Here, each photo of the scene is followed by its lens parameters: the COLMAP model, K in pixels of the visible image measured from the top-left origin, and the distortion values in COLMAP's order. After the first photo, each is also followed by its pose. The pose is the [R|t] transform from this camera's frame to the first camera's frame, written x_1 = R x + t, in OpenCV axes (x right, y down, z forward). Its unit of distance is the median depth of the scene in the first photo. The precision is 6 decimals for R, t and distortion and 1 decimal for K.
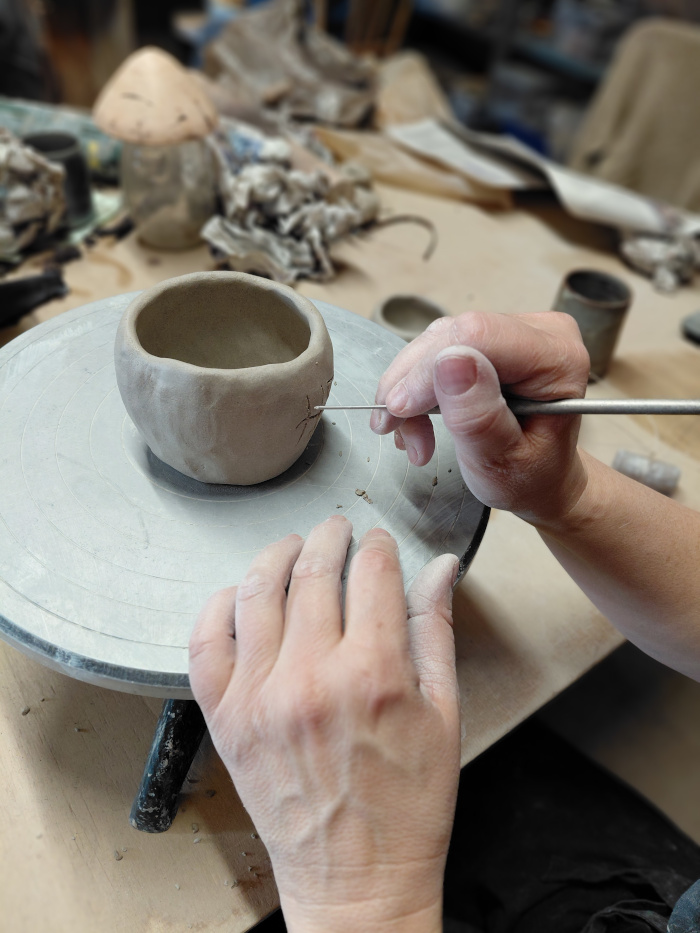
lens RADIAL K [[673.9, 0, 350.0], [0, 673.9, 466.5], [0, 0, 1]] dist [0.011703, -0.004796]
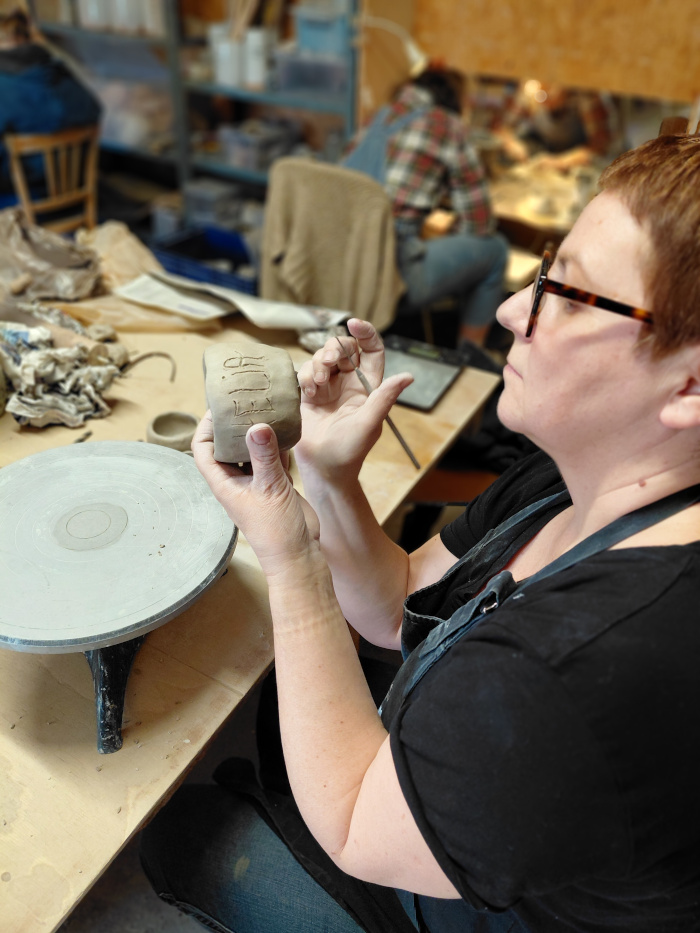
lens RADIAL K [[673.9, 0, 350.0], [0, 673.9, 466.5], [0, 0, 1]] dist [0.011703, -0.004796]
pose [[0.913213, -0.288571, 0.287695, -0.006518], [0.312671, 0.948993, -0.040613, 0.041826], [-0.261300, 0.127042, 0.956861, -0.474191]]
